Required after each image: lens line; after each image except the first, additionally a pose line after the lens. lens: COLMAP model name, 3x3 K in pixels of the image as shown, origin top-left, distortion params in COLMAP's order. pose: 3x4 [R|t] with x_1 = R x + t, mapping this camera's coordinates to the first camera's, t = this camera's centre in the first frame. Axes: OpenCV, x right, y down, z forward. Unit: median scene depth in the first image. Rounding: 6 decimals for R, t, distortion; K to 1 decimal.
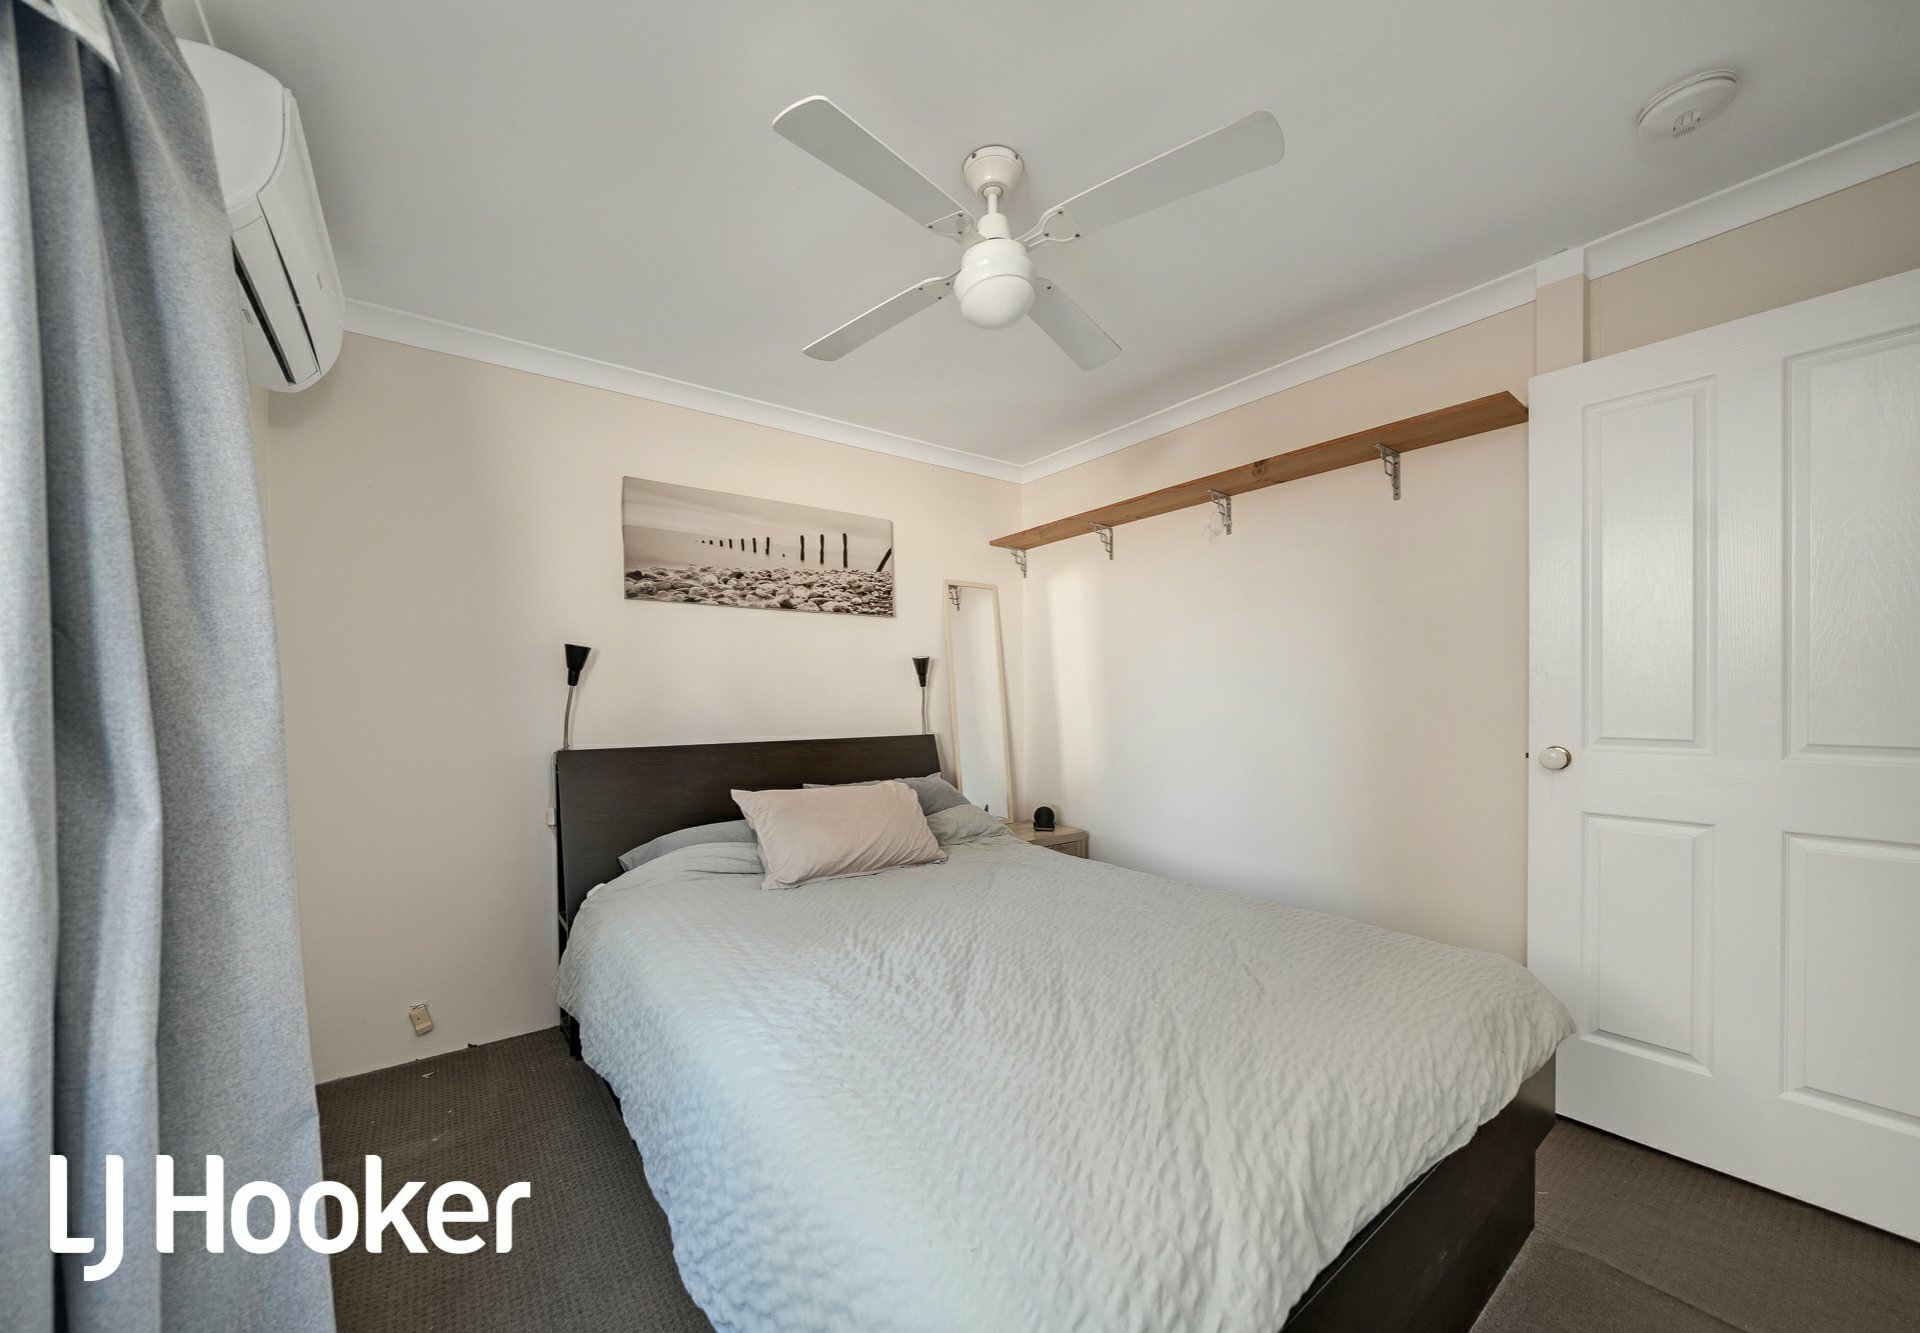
lens RADIAL K [[686.4, 0, 954.6], [0, 686.4, 682.5], [0, 0, 1]] dist [-0.005803, 0.000002]
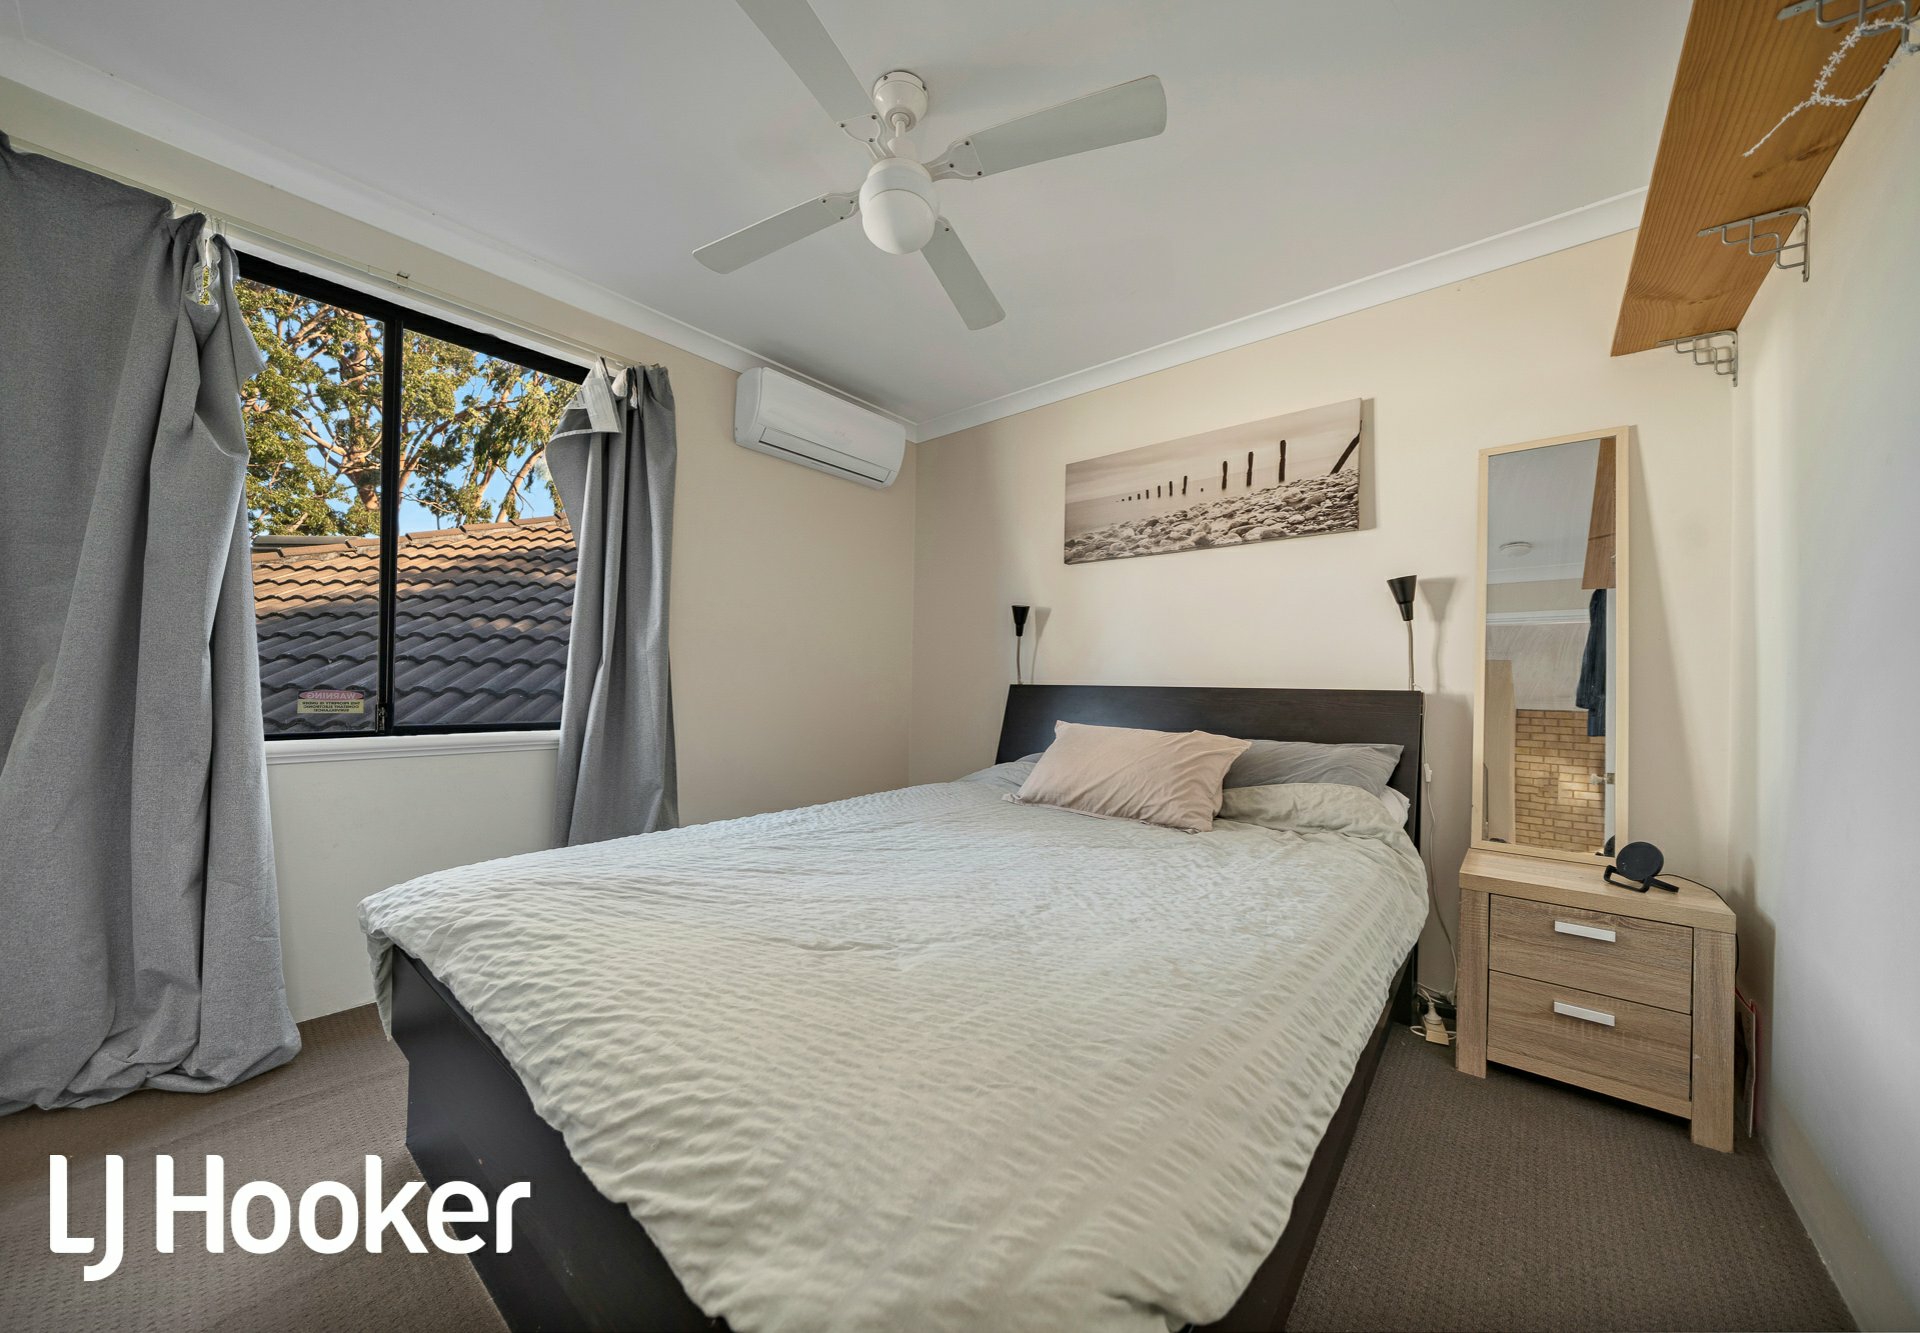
lens RADIAL K [[686.4, 0, 956.0], [0, 686.4, 676.5], [0, 0, 1]] dist [-0.005803, 0.000002]
pose [[0.234221, -0.002575, -0.972180, 0.582684], [0.004312, 0.999989, -0.001609, 0.068790], [0.972174, -0.003816, 0.234230, 0.463105]]
